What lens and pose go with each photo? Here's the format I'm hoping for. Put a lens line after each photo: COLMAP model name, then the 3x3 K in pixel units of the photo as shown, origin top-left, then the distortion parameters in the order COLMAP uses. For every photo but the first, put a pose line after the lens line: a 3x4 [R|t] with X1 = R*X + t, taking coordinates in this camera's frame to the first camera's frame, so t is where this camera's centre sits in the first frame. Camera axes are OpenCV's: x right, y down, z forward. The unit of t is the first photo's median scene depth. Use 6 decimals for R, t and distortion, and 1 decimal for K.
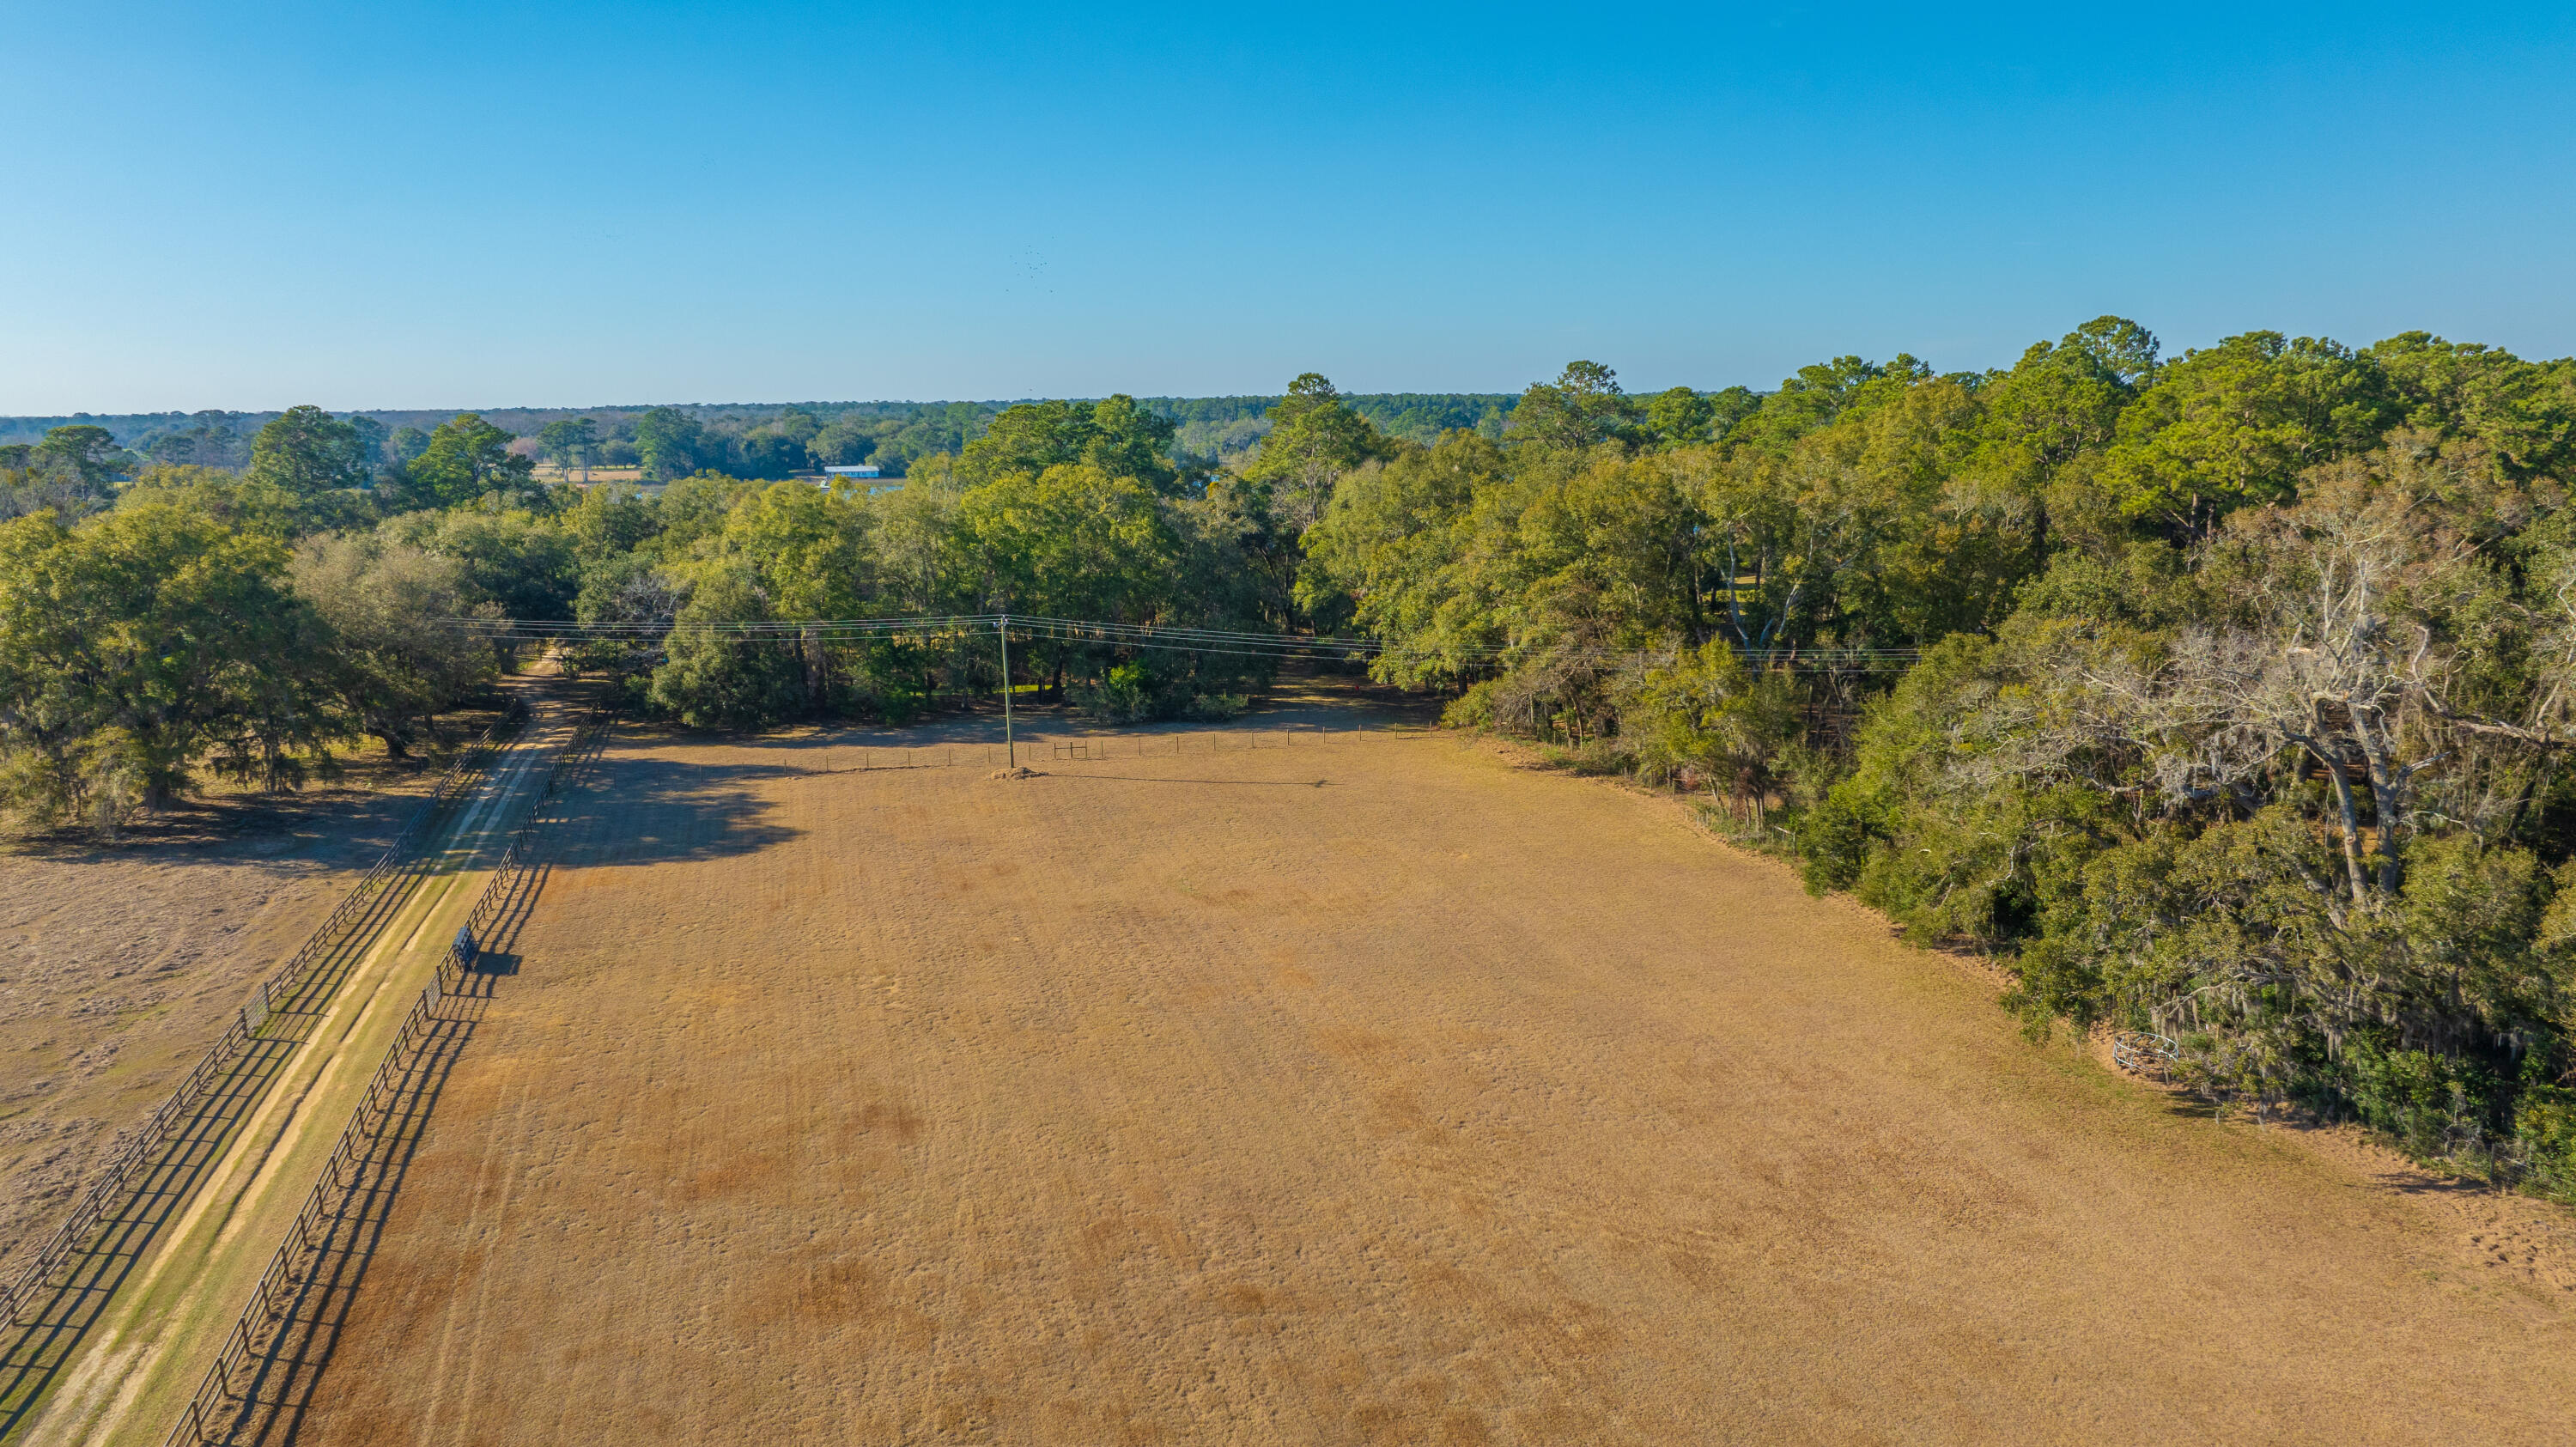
lens RADIAL K [[1811.9, 0, 1288.0], [0, 1811.9, 723.5], [0, 0, 1]] dist [-0.021917, 0.006997]
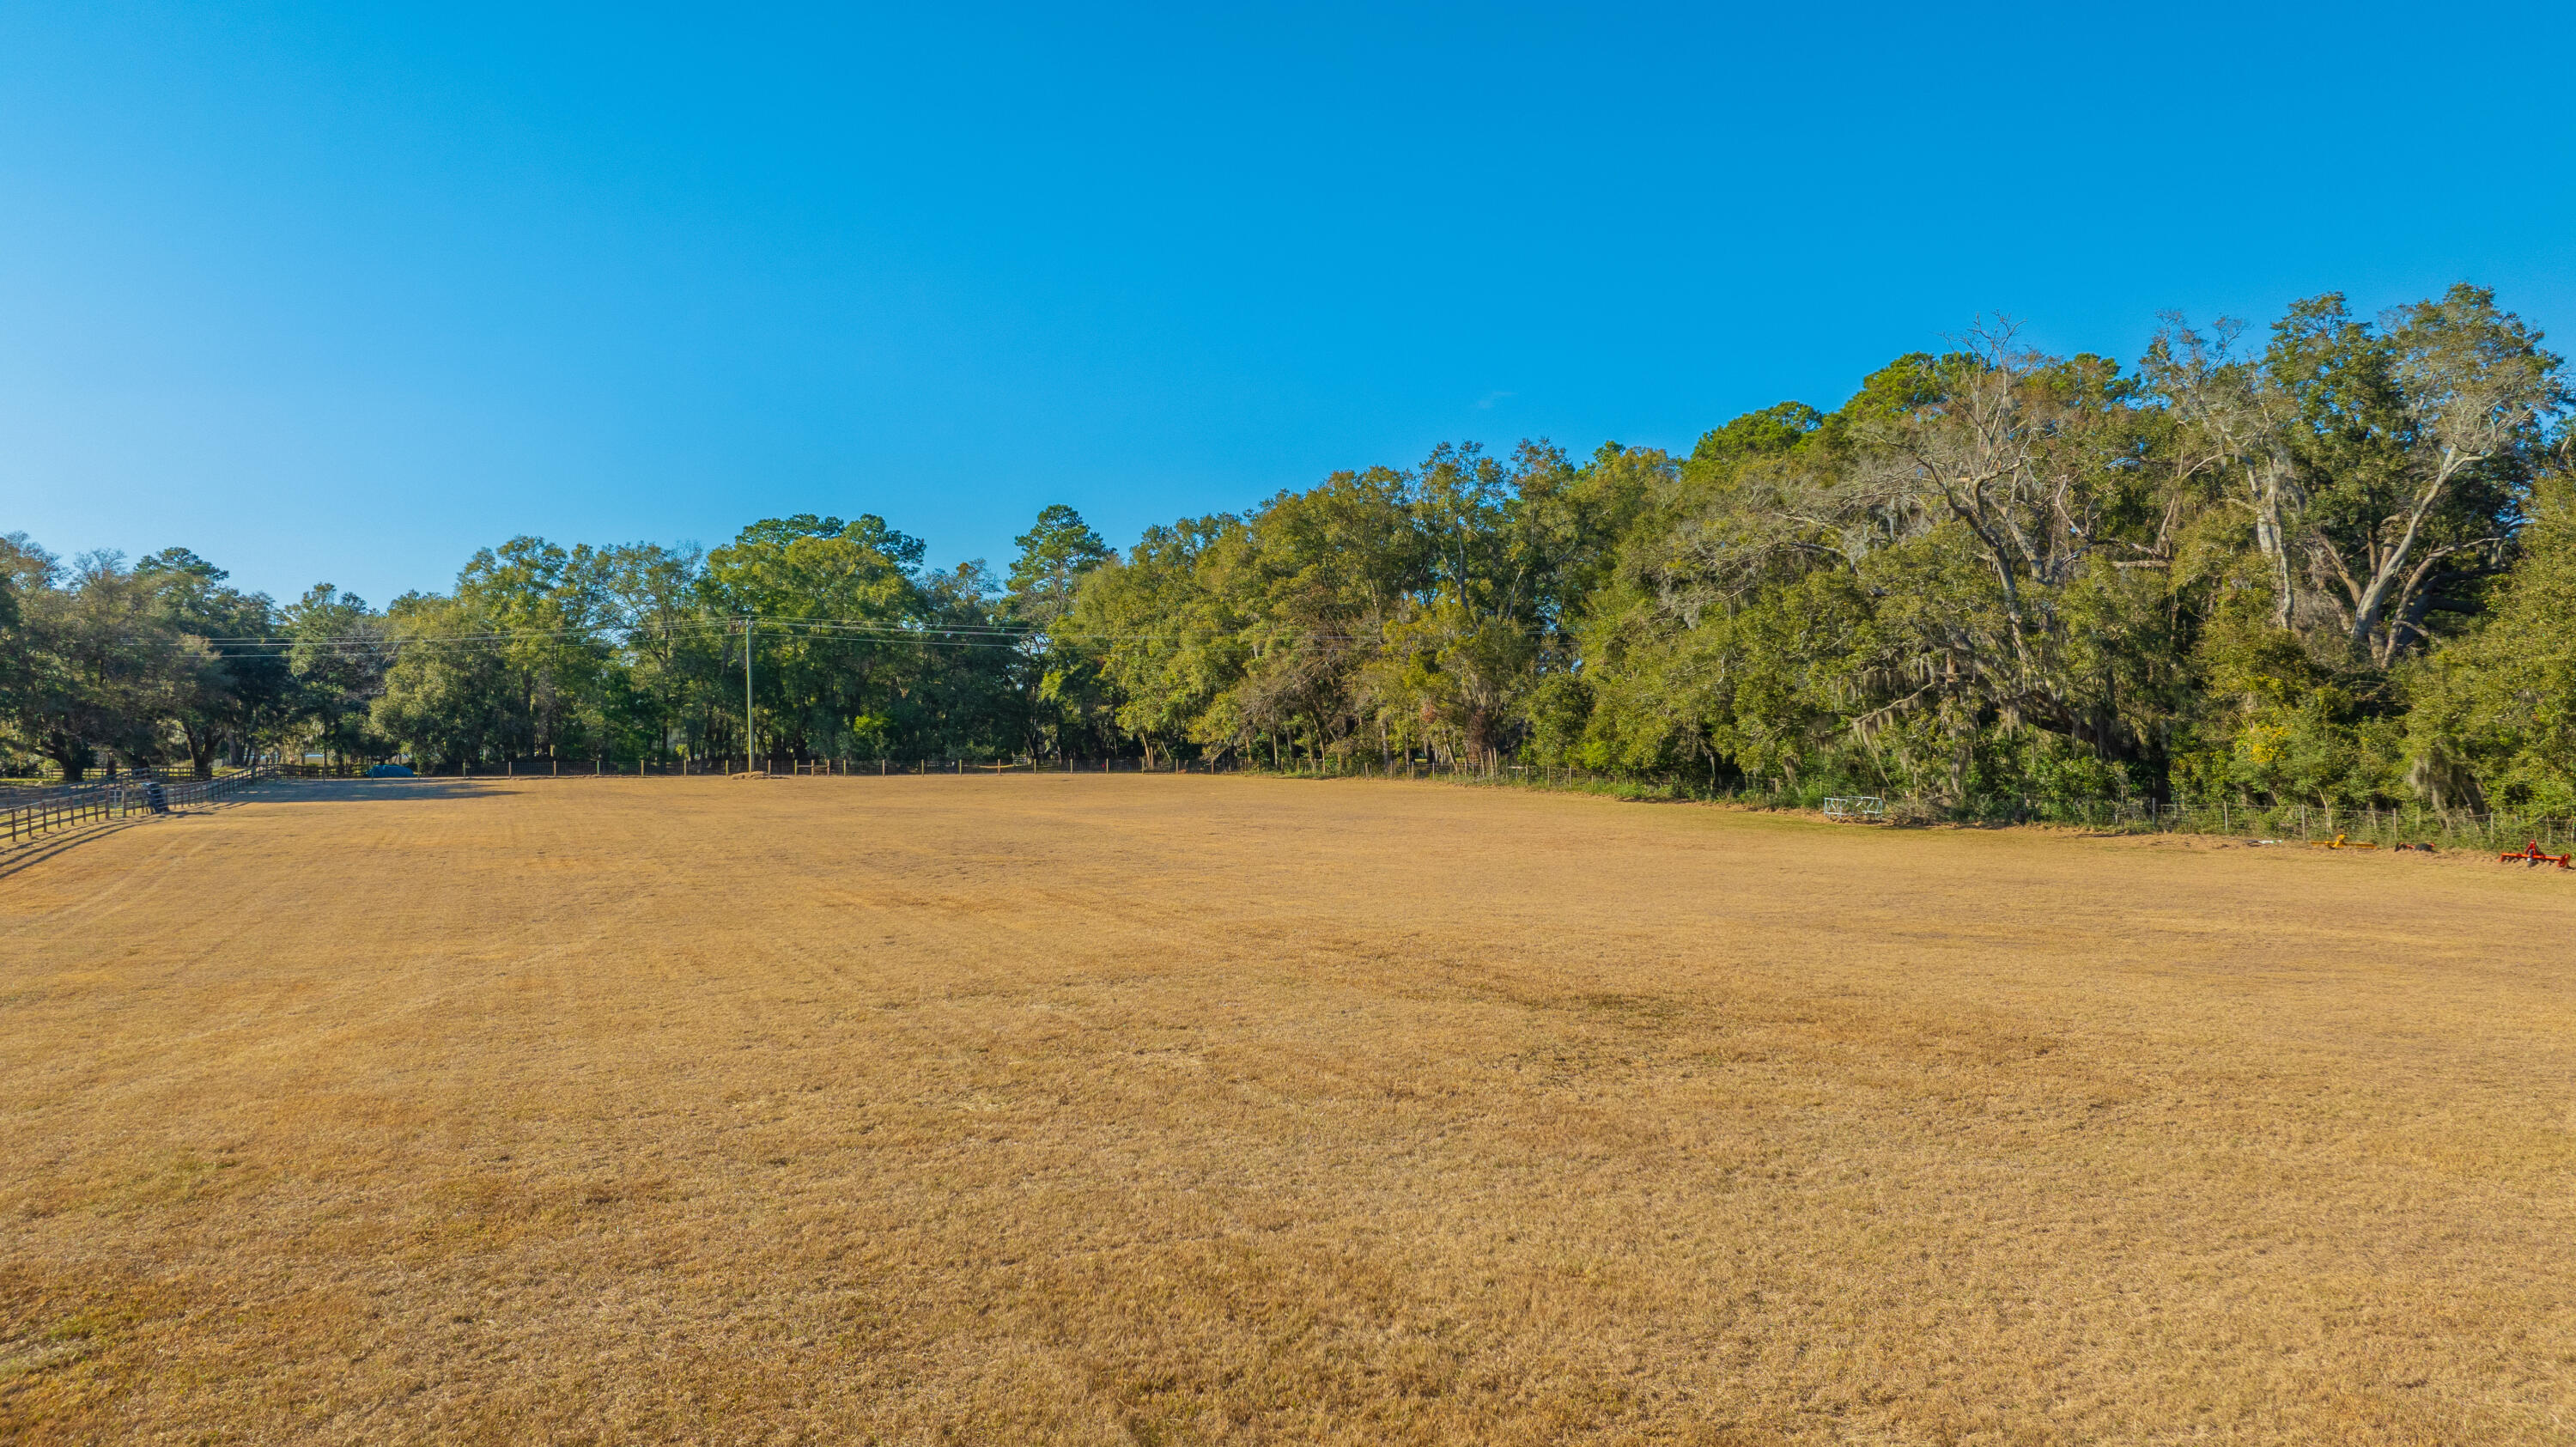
lens RADIAL K [[1811.9, 0, 1288.0], [0, 1811.9, 723.5], [0, 0, 1]] dist [-0.018762, -0.005044]
pose [[0.990184, 0.010138, 0.139399, -0.001561], [0.015493, 0.983258, -0.181559, 0.208089], [-0.138906, 0.181936, 0.973450, 0.000195]]
